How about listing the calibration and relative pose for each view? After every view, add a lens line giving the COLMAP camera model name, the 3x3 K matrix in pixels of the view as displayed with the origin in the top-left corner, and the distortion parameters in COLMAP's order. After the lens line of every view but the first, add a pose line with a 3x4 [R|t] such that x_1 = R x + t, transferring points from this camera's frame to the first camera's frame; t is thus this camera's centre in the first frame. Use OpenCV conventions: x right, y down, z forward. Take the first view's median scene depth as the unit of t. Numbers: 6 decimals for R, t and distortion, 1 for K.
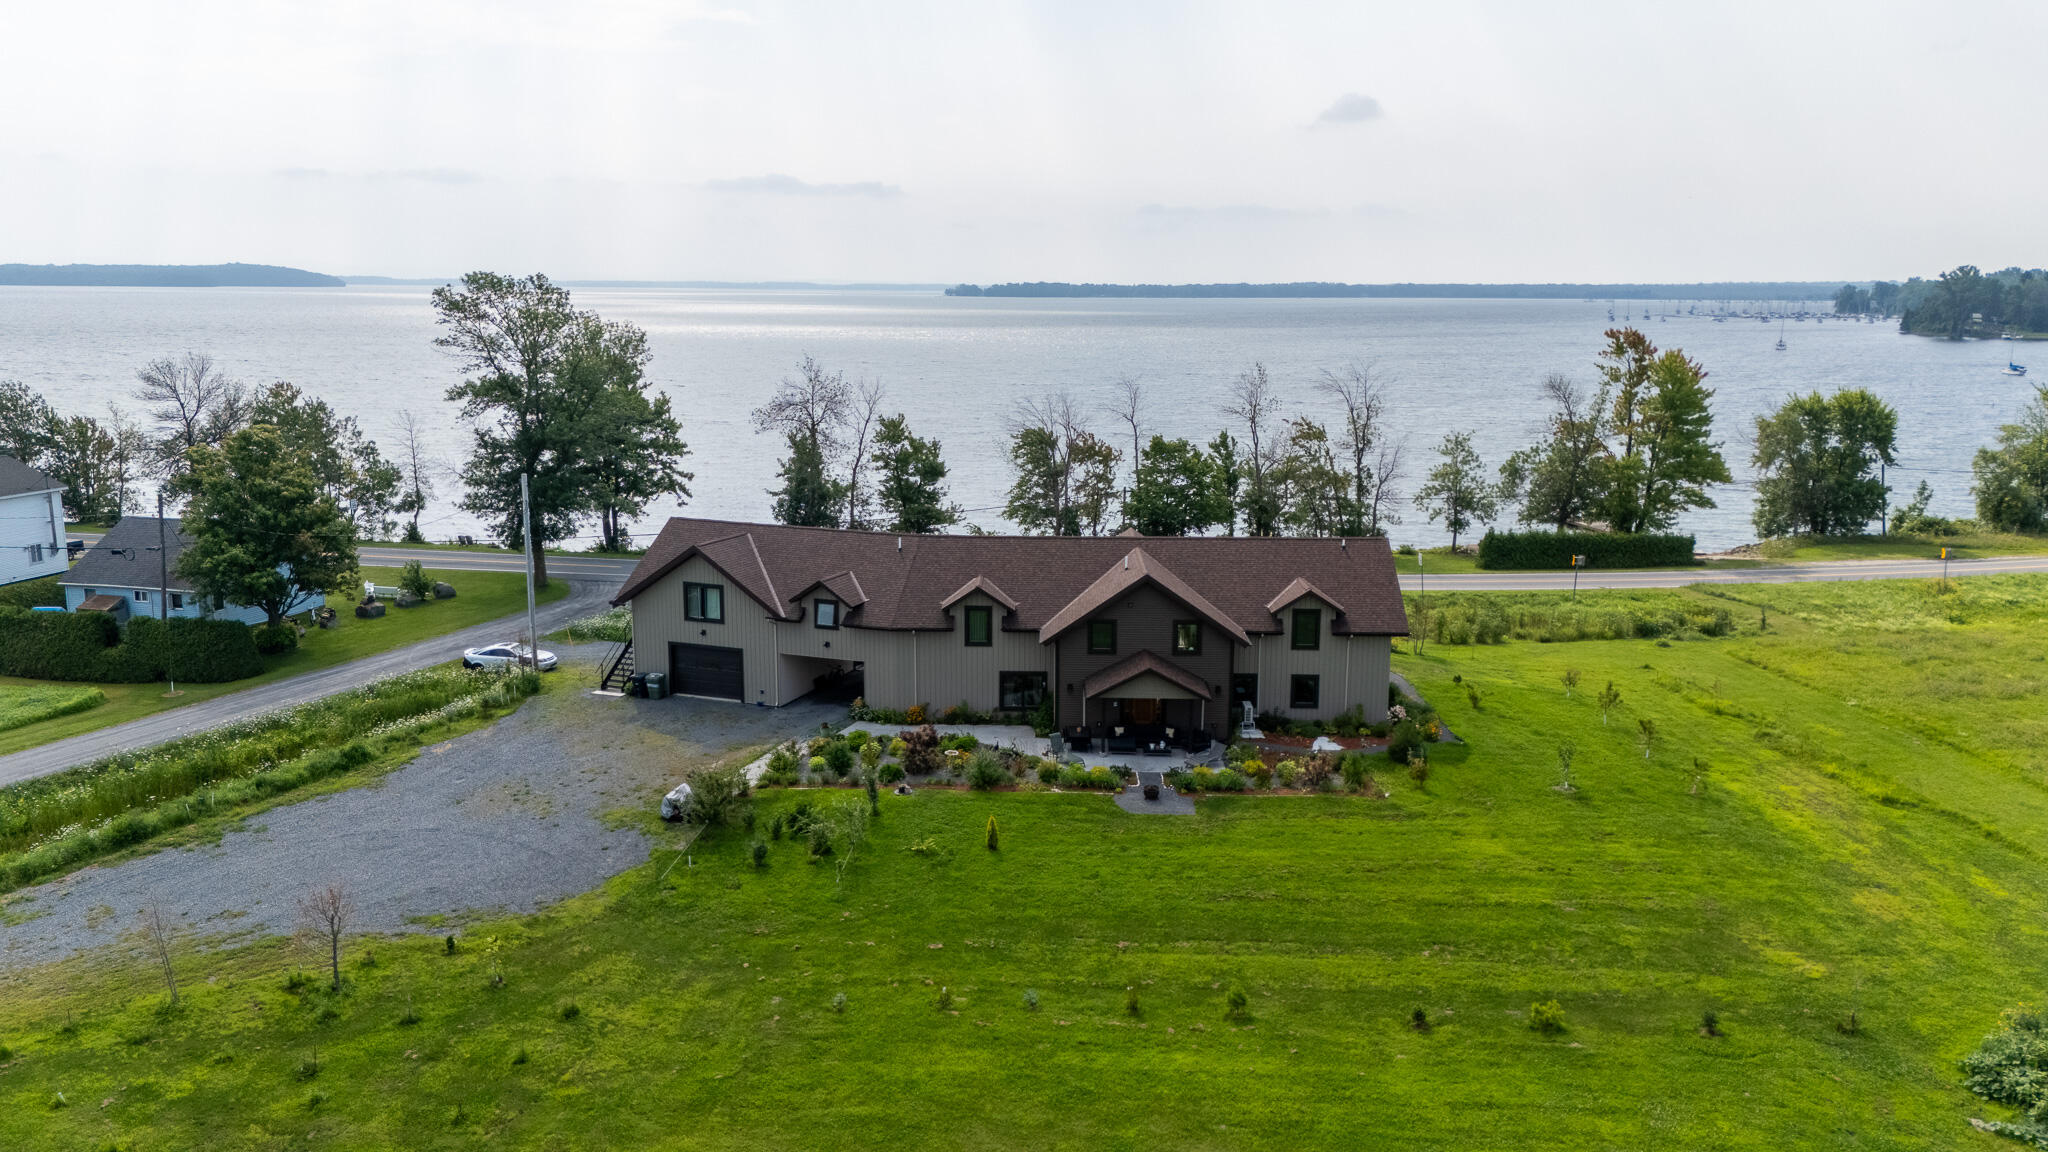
lens RADIAL K [[1497.0, 0, 1018.6], [0, 1497.0, 607.0], [0, 0, 1]] dist [0.057734, -0.039977]
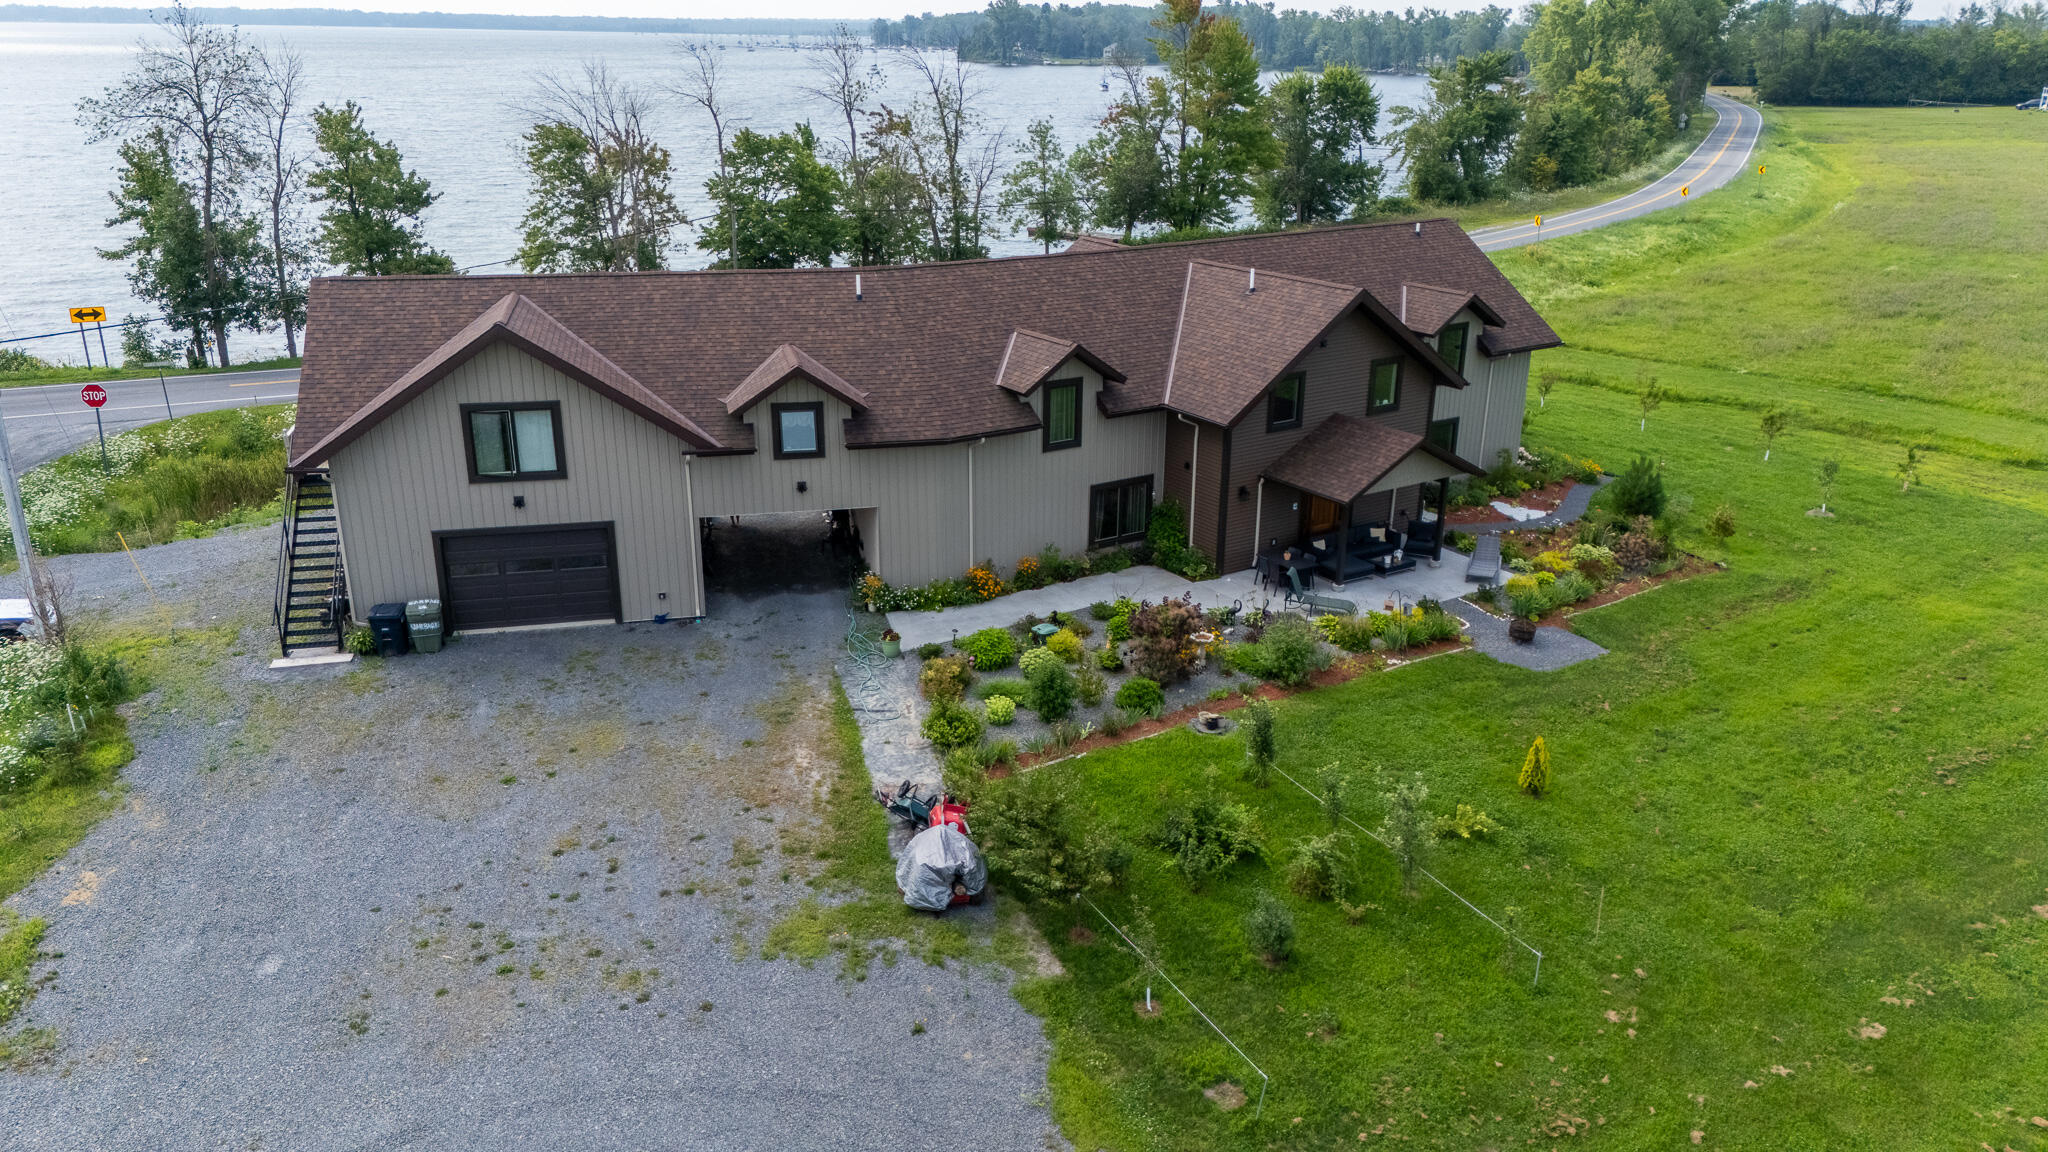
lens RADIAL K [[1497.0, 0, 1018.6], [0, 1497.0, 607.0], [0, 0, 1]] dist [0.057734, -0.039977]
pose [[0.826637, -0.199506, 0.526183, -0.342354], [0.112576, 0.974772, 0.192735, -0.026602], [-0.551360, -0.100086, 0.828242, 0.492136]]
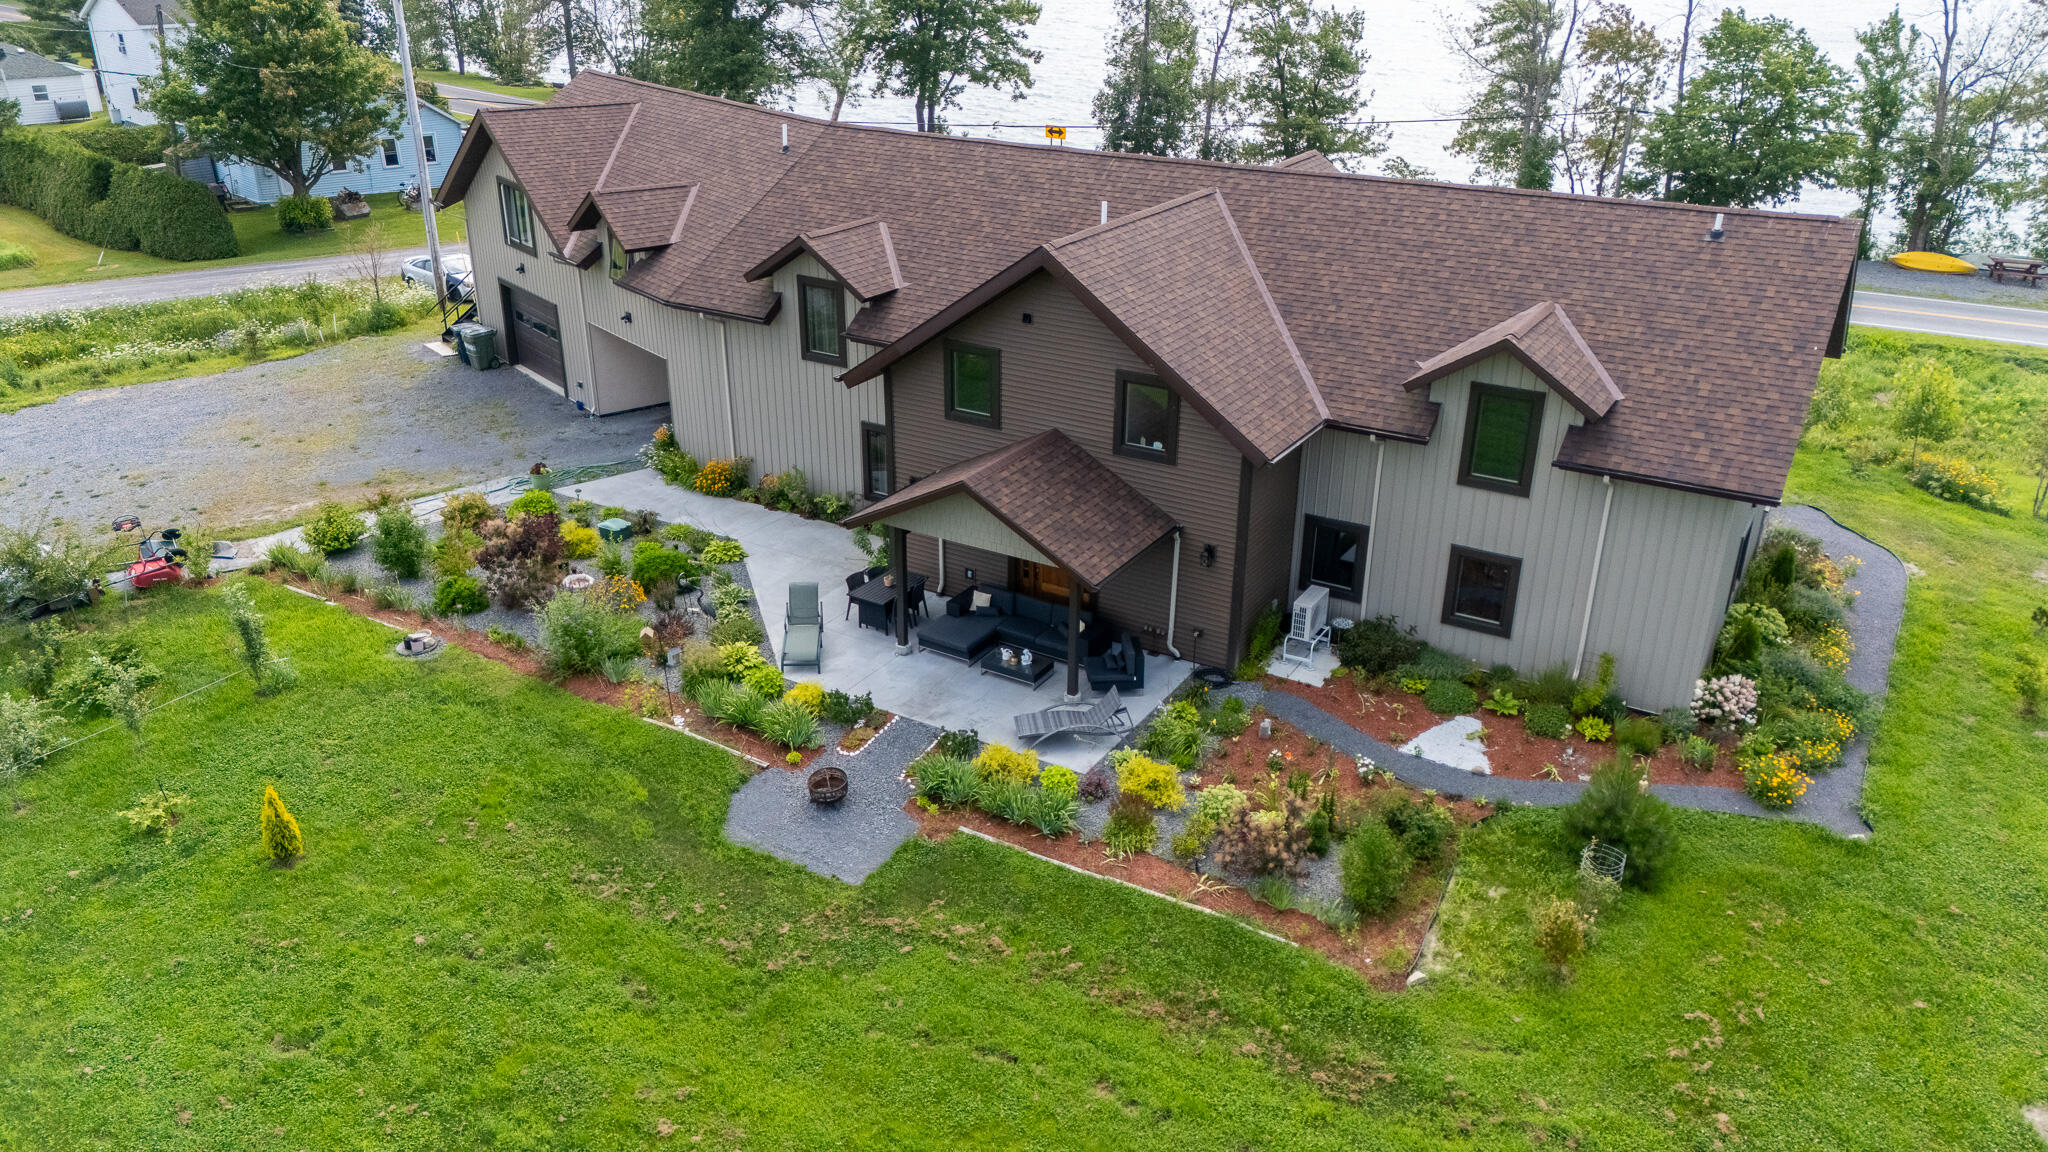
lens RADIAL K [[1456.1, 0, 1034.2], [0, 1456.1, 654.0], [0, 0, 1]] dist [0.032205, -0.002212]
pose [[0.868267, 0.232387, -0.438303, 0.250851], [-0.110403, 0.951858, 0.285967, -0.025564], [0.483657, -0.199906, 0.852123, 0.577051]]
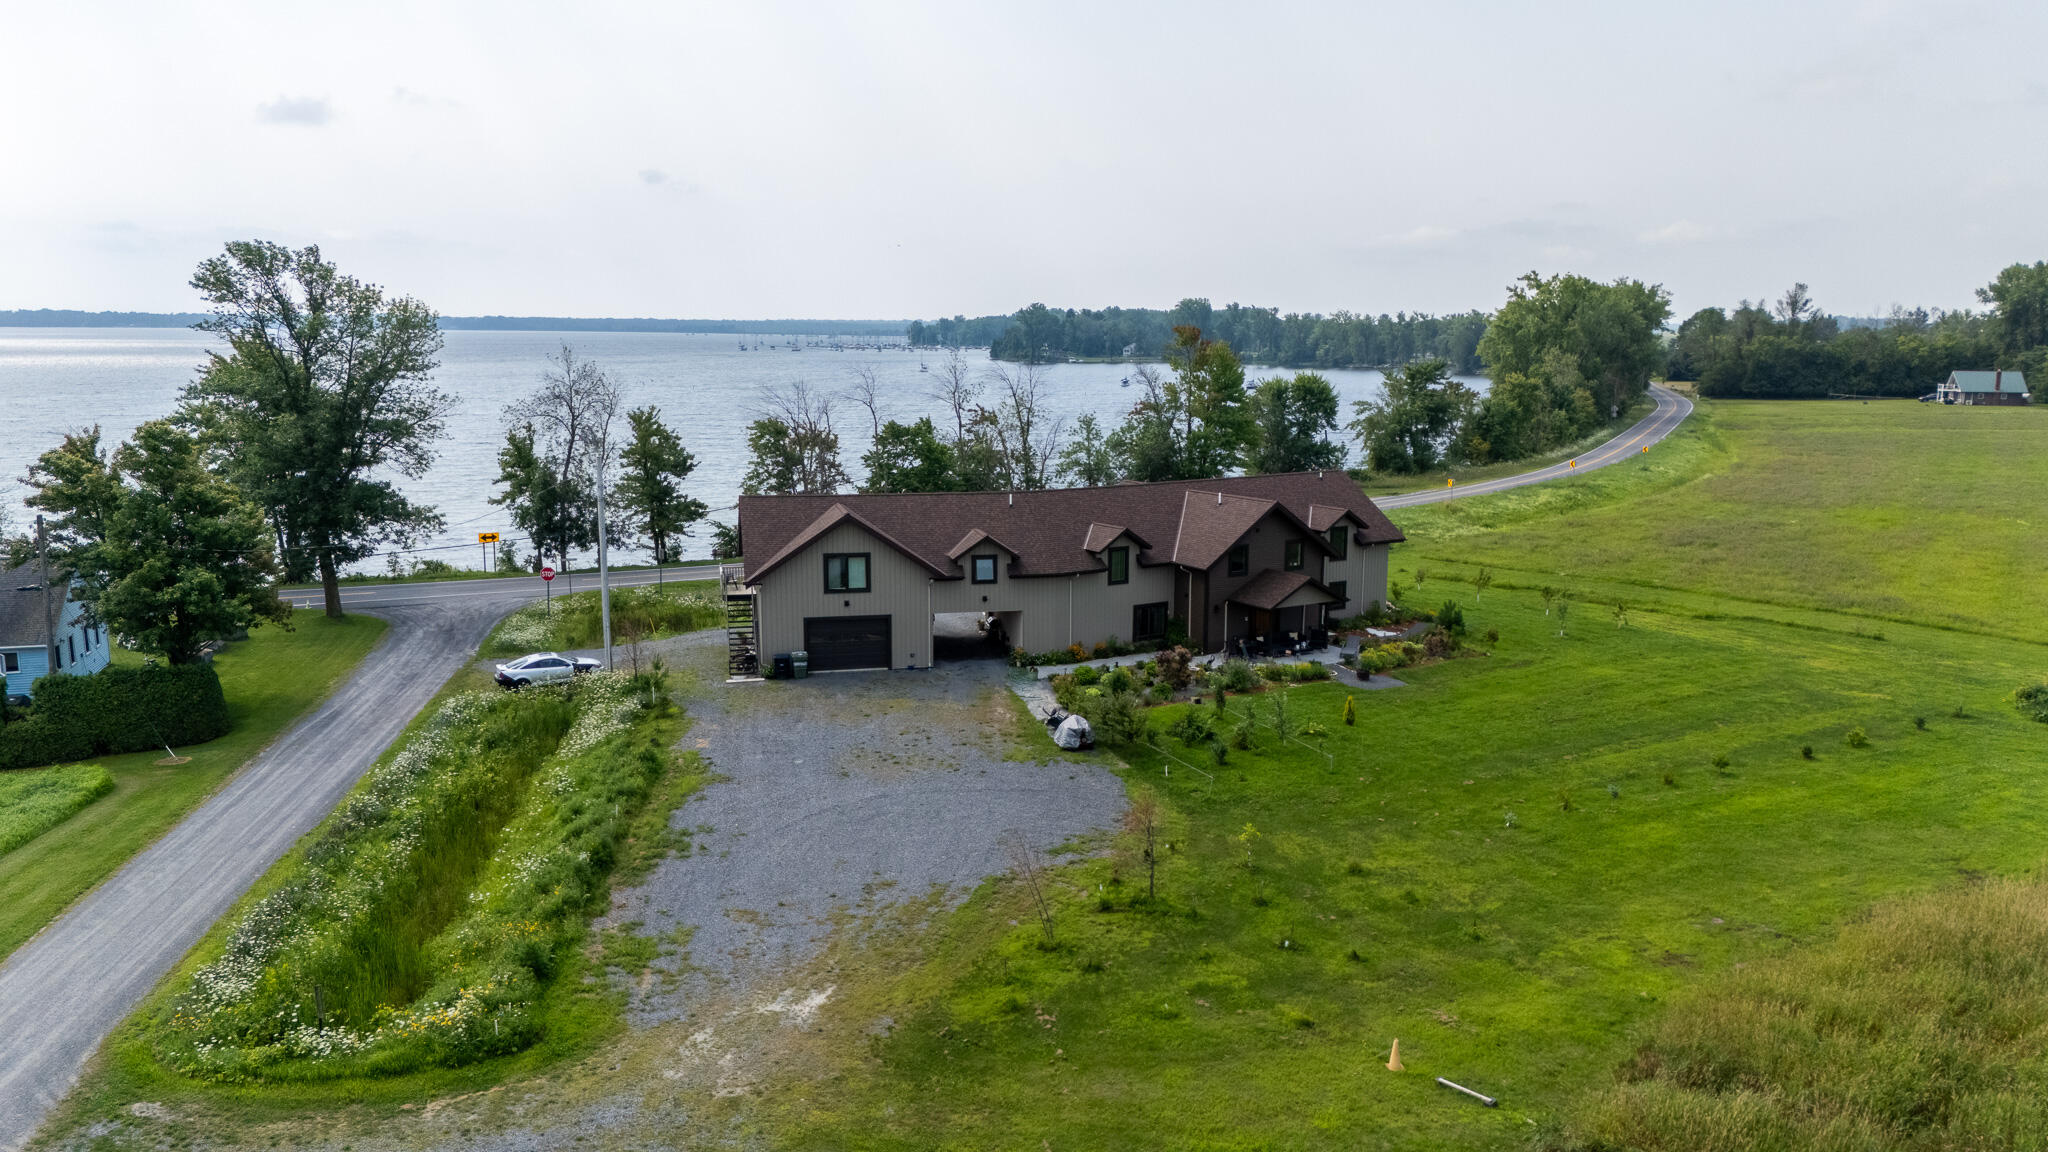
lens RADIAL K [[1497.0, 0, 1018.6], [0, 1497.0, 607.0], [0, 0, 1]] dist [0.057734, -0.039977]
pose [[0.834961, -0.102528, 0.540674, -0.645818], [0.114475, 0.993359, 0.011587, 0.020815], [-0.538271, 0.052219, 0.841152, 0.113969]]
